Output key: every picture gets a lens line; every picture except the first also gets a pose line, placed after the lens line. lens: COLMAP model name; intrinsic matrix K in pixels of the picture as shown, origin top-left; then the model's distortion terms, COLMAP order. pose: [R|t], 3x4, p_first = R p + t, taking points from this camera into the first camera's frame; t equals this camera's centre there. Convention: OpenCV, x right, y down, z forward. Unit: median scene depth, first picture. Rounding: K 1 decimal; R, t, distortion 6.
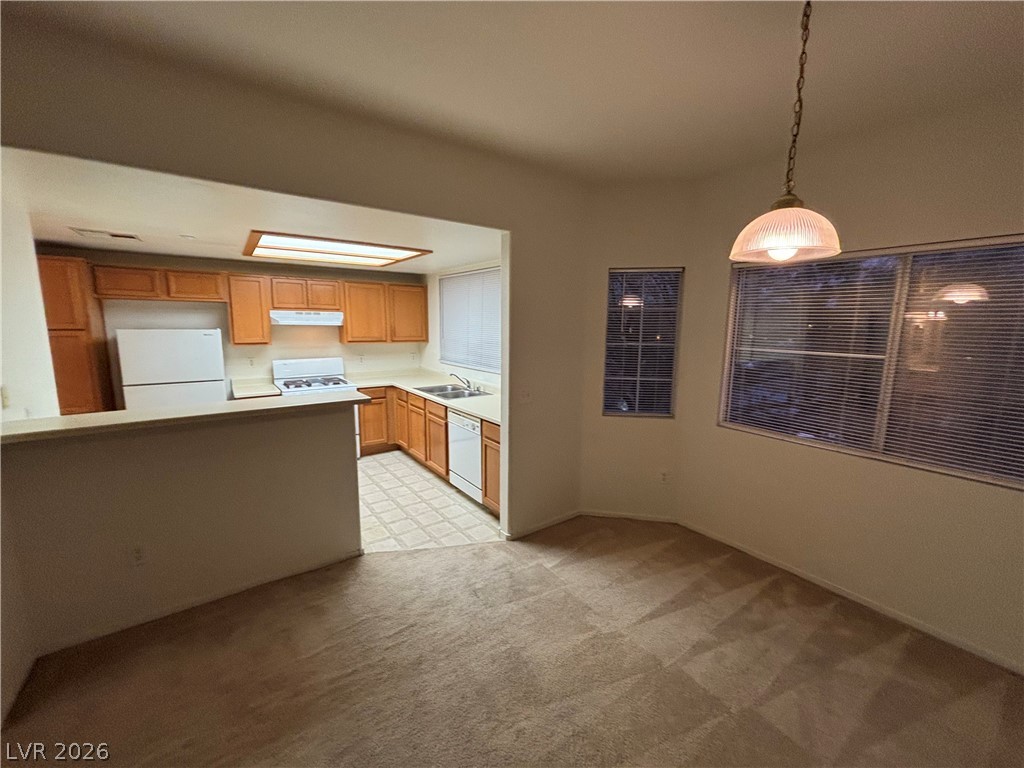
lens RADIAL K [[411.8, 0, 512.0], [0, 411.8, 384.0], [0, 0, 1]] dist [0.001873, -0.000184]
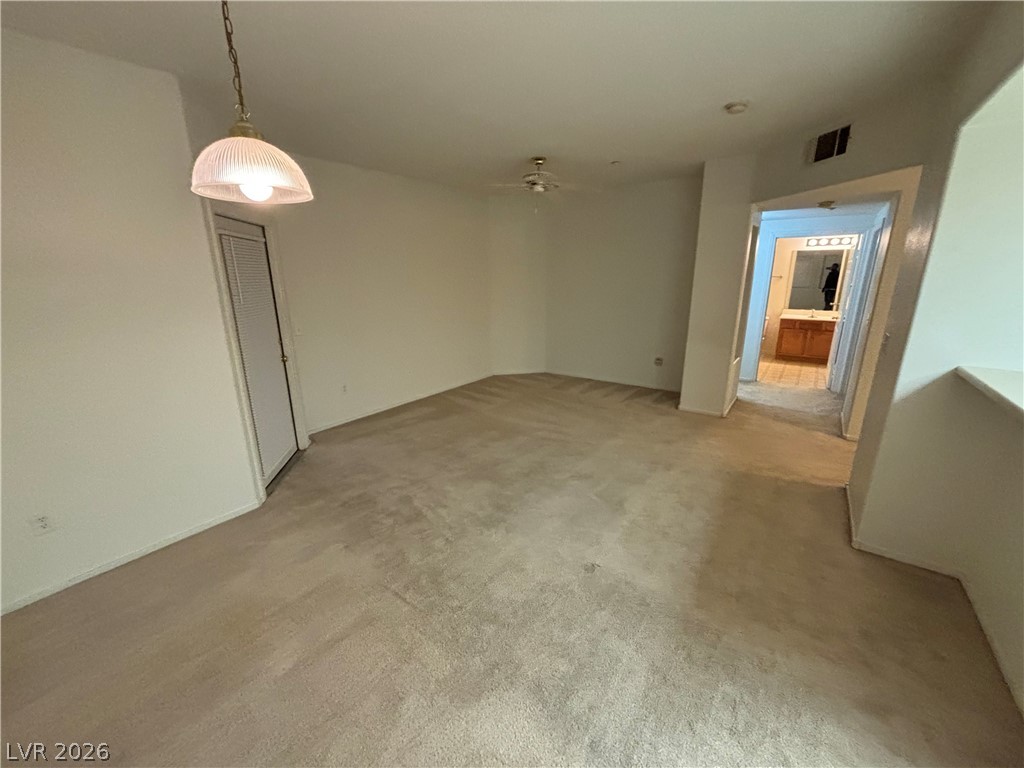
lens RADIAL K [[411.8, 0, 512.0], [0, 411.8, 384.0], [0, 0, 1]] dist [0.001873, -0.000184]
pose [[-0.950877, 0.083660, -0.298051, 0.152653], [-0.043011, 0.917750, 0.394823, -0.113186], [0.306567, 0.388247, -0.869069, 0.764275]]
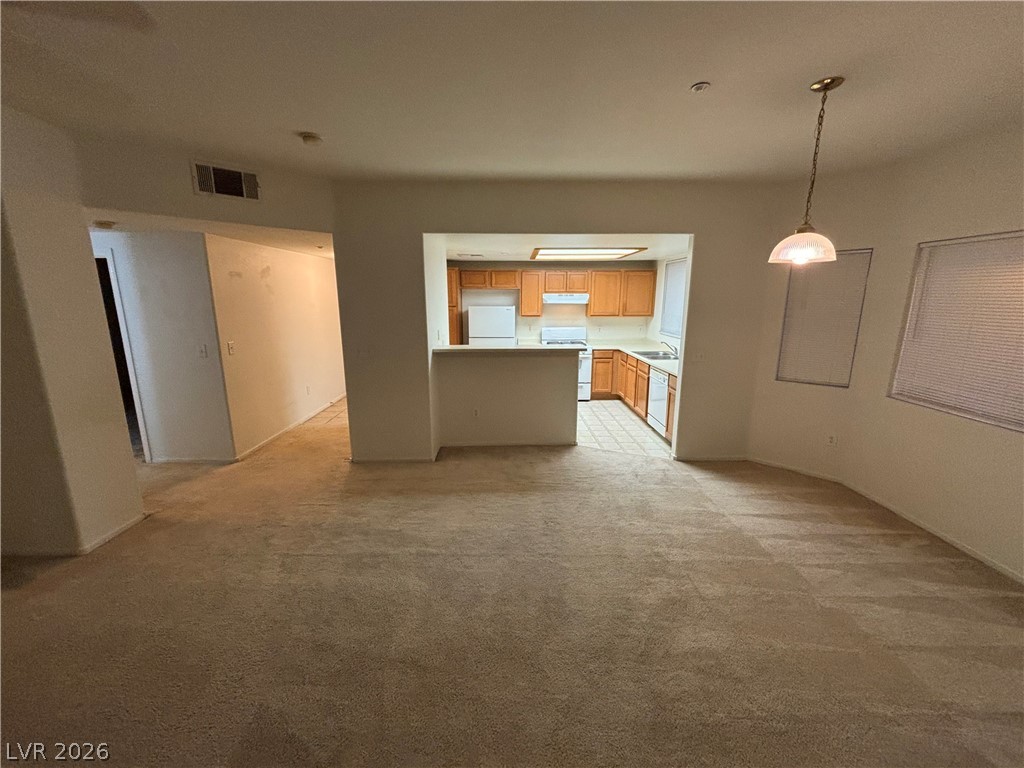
lens RADIAL K [[411.8, 0, 512.0], [0, 411.8, 384.0], [0, 0, 1]] dist [0.001873, -0.000184]
pose [[0.817989, 0.107770, -0.565049, 0.256201], [-0.077331, 0.993979, 0.077630, 0.051534], [0.570012, -0.019804, 0.821397, -0.379320]]
